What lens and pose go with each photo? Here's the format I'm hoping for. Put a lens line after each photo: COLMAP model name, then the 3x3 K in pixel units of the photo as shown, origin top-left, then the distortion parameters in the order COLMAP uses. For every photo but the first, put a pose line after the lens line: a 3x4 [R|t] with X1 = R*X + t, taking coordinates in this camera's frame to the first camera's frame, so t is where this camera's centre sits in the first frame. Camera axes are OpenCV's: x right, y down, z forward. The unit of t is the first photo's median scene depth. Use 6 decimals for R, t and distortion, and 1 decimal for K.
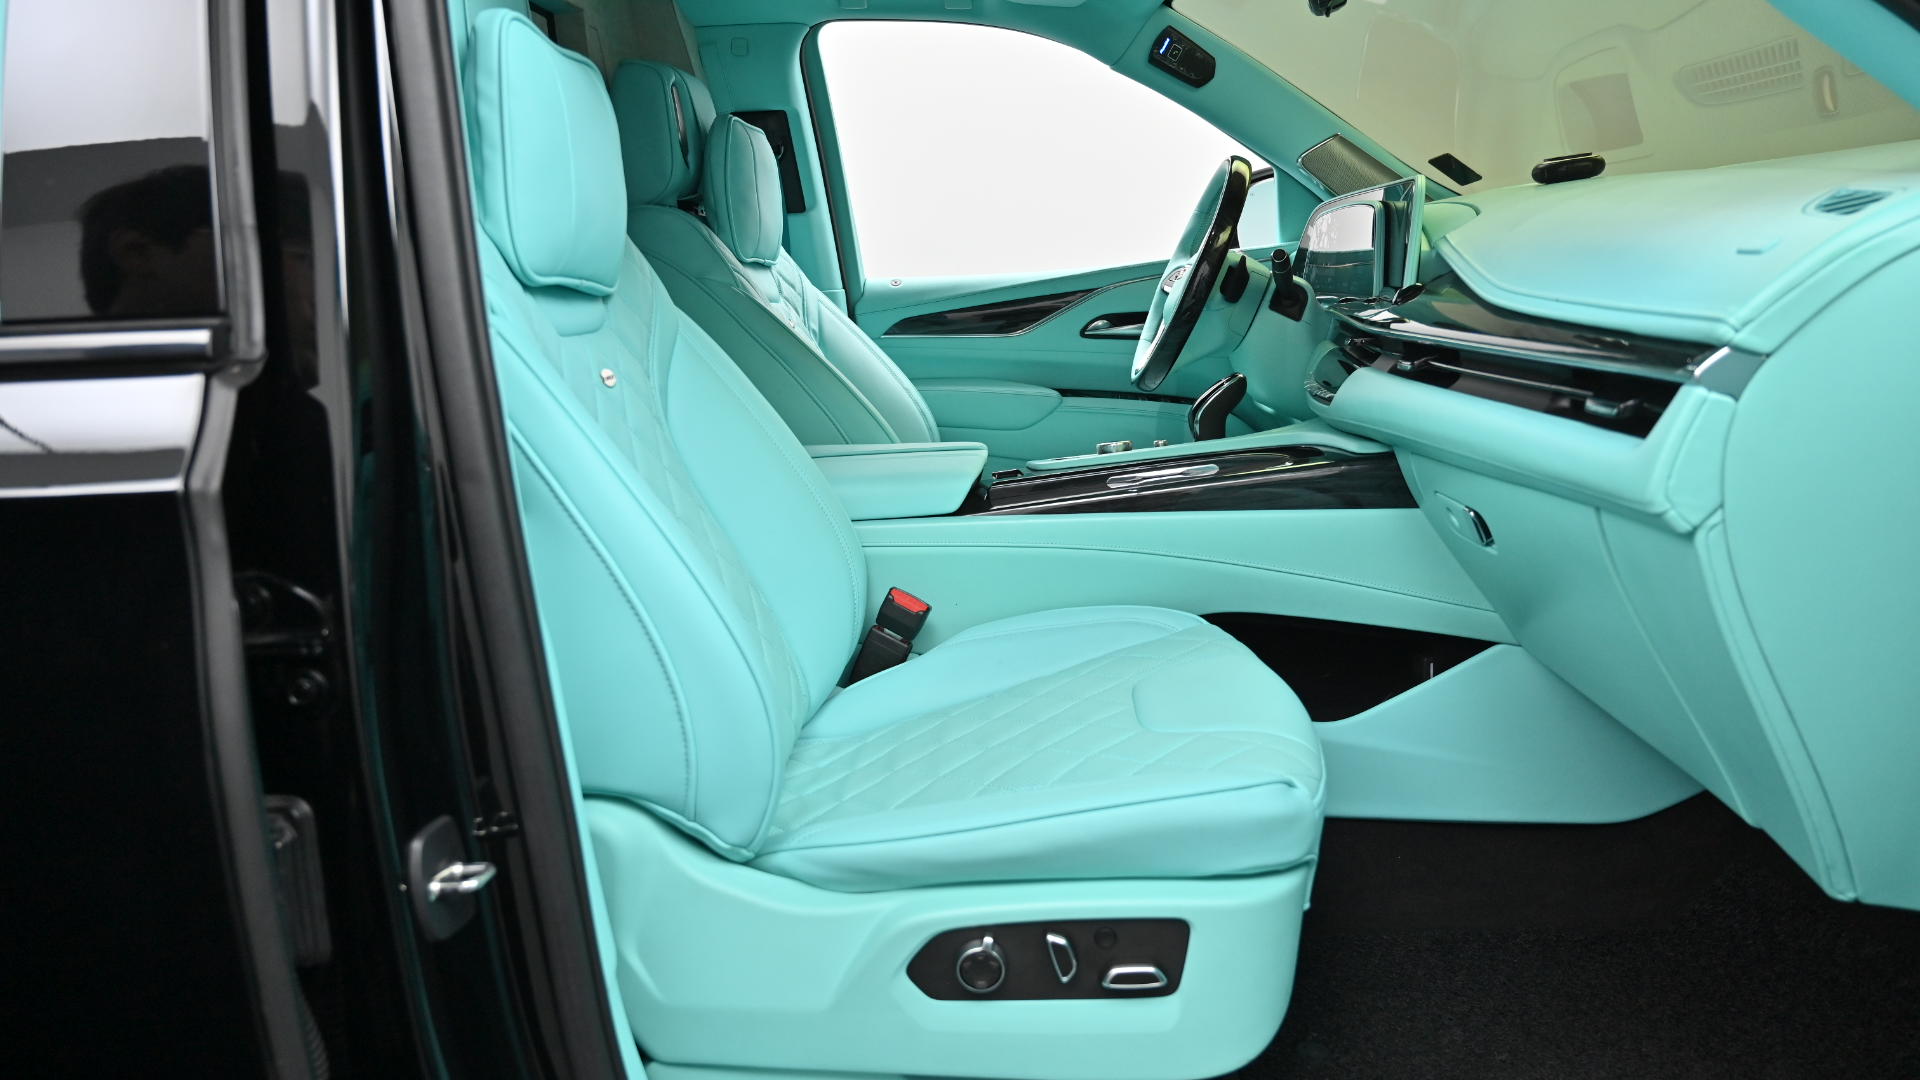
lens RADIAL K [[1302.3, 0, 955.0], [0, 1302.3, 536.8], [0, 0, 1]] dist [0.008850, -0.000654]
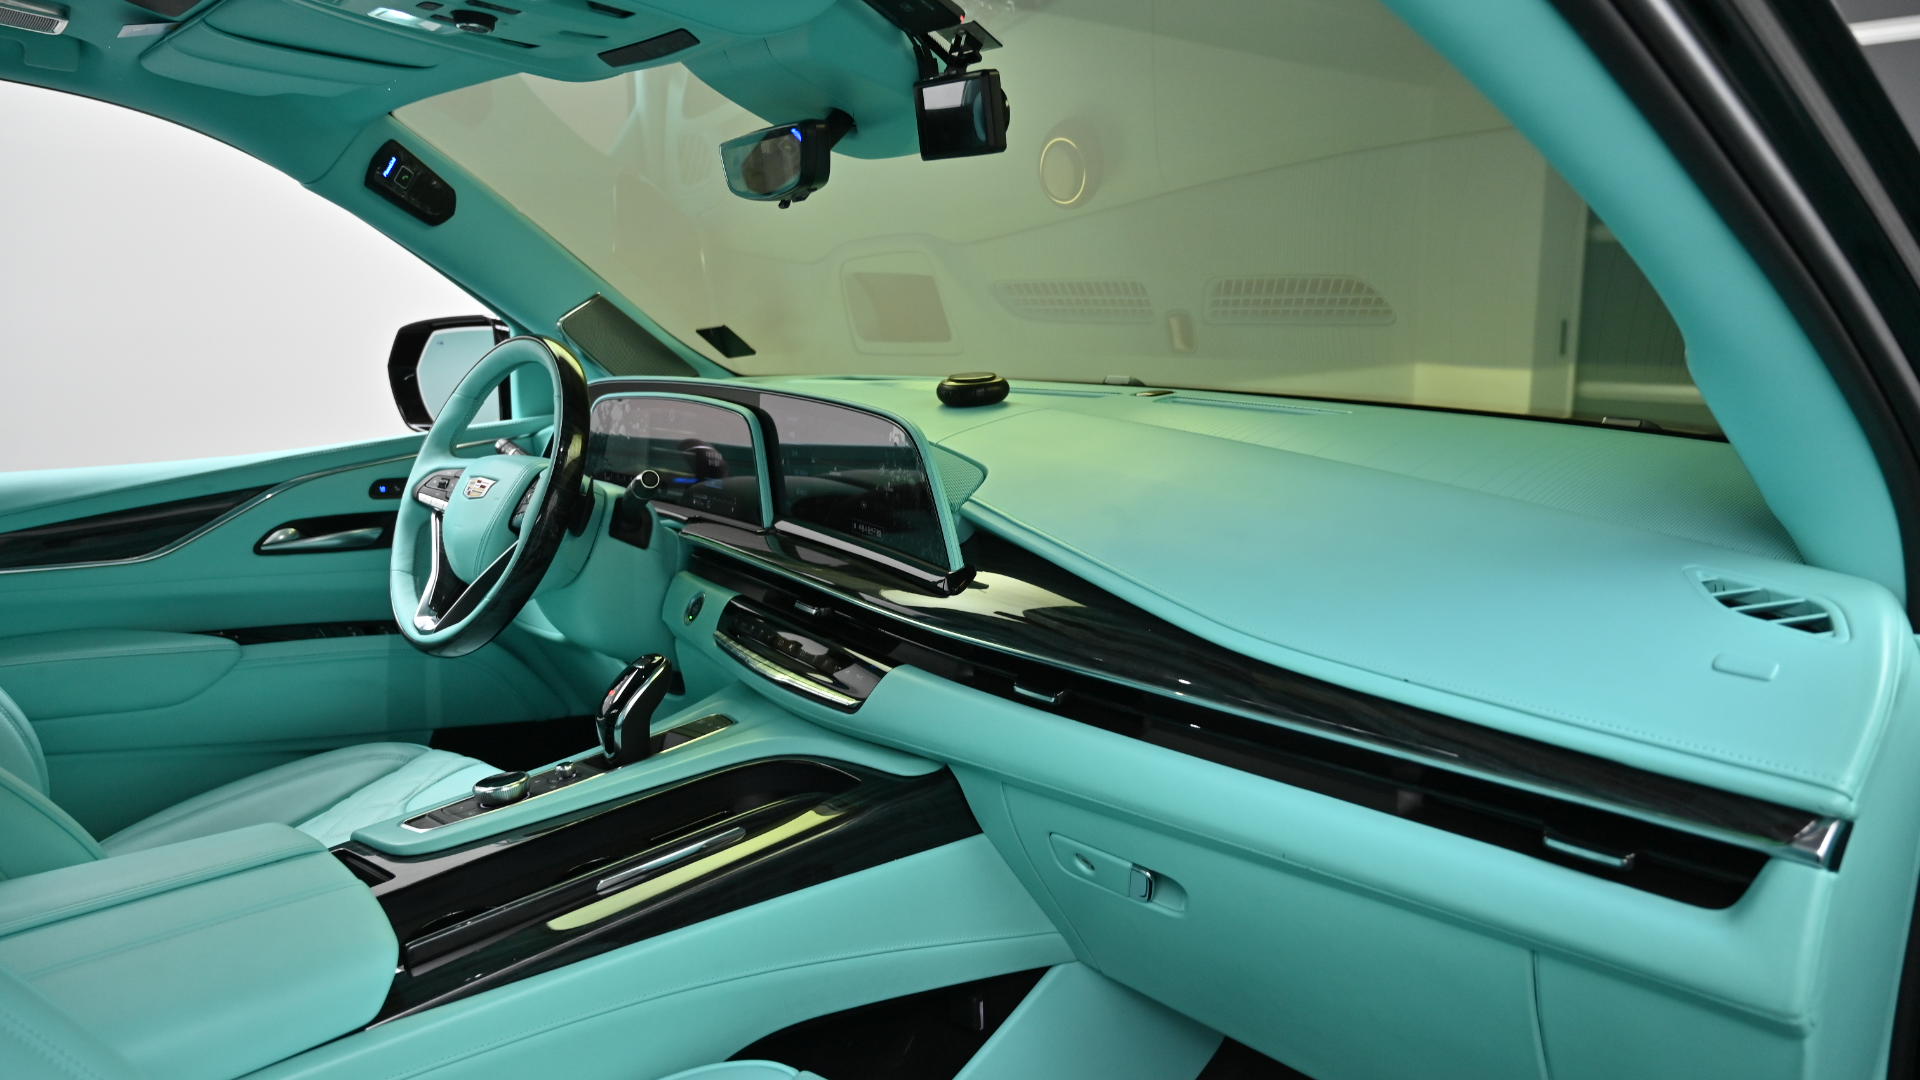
lens RADIAL K [[1302.3, 0, 961.6], [0, 1302.3, 543.0], [0, 0, 1]] dist [0.008850, -0.000654]
pose [[0.706550, -0.083878, 0.702675, -0.197321], [0.110246, 0.993874, 0.007784, -0.198659], [-0.699023, 0.071967, 0.711468, 0.397683]]
